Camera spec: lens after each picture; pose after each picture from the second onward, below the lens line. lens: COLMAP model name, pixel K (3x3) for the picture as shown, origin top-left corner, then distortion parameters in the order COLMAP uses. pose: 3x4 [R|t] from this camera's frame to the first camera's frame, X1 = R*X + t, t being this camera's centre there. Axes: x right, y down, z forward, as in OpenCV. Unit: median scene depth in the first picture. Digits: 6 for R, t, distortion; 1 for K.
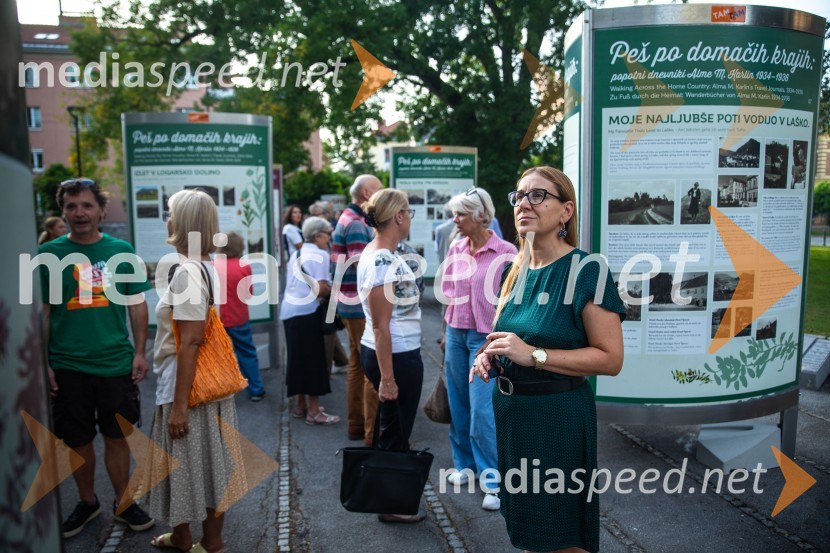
lens RADIAL K [[554.2, 0, 415.0], [0, 554.2, 276.5], [0, 0, 1]] dist [-0.099065, 0.071136]
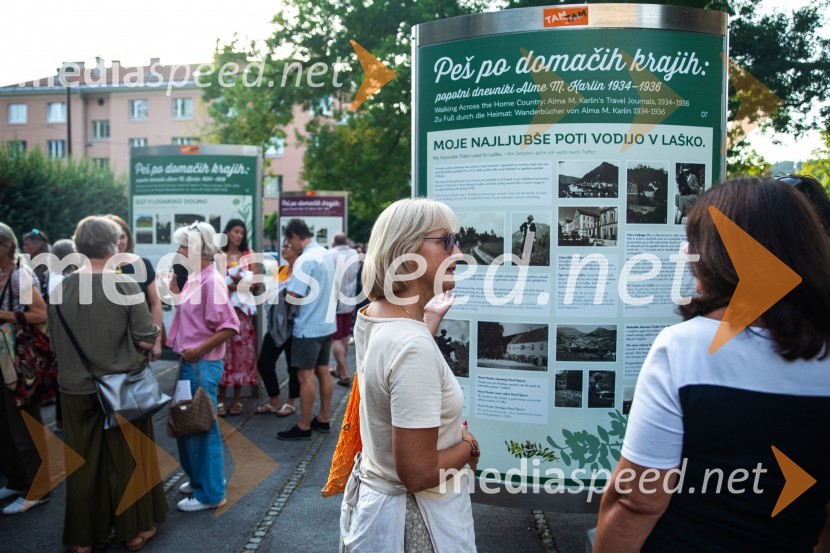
lens RADIAL K [[594.3, 0, 401.7], [0, 594.3, 274.1], [0, 0, 1]] dist [-0.103227, 0.079701]
pose [[0.961848, 0.034490, -0.271403, 0.555795], [-0.050855, 0.997272, -0.053497, -0.024518], [0.268817, 0.065259, 0.960978, 0.076702]]
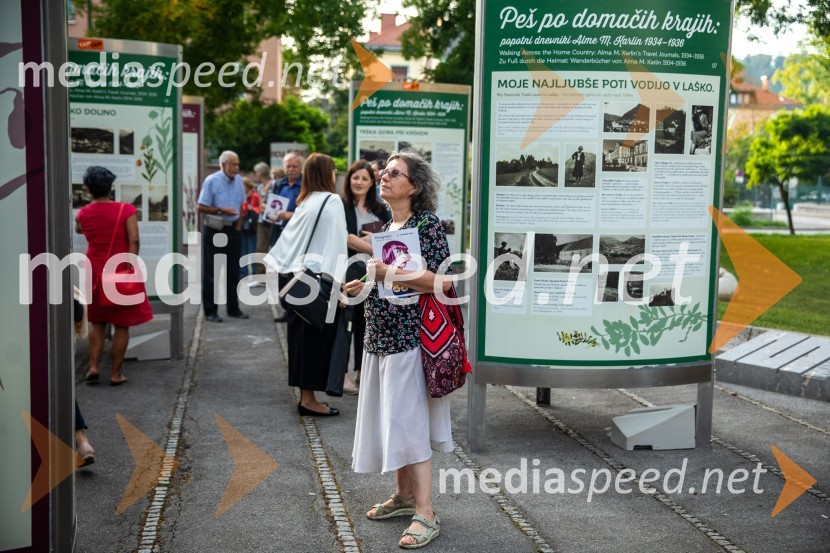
lens RADIAL K [[941.3, 0, 415.0], [0, 941.3, 276.5], [0, 0, 1]] dist [0.044377, 0.032541]
pose [[0.999131, 0.034632, -0.023212, 0.246236], [-0.034831, 0.999359, -0.008245, 0.094267], [0.022911, 0.009046, 0.999697, -0.758200]]
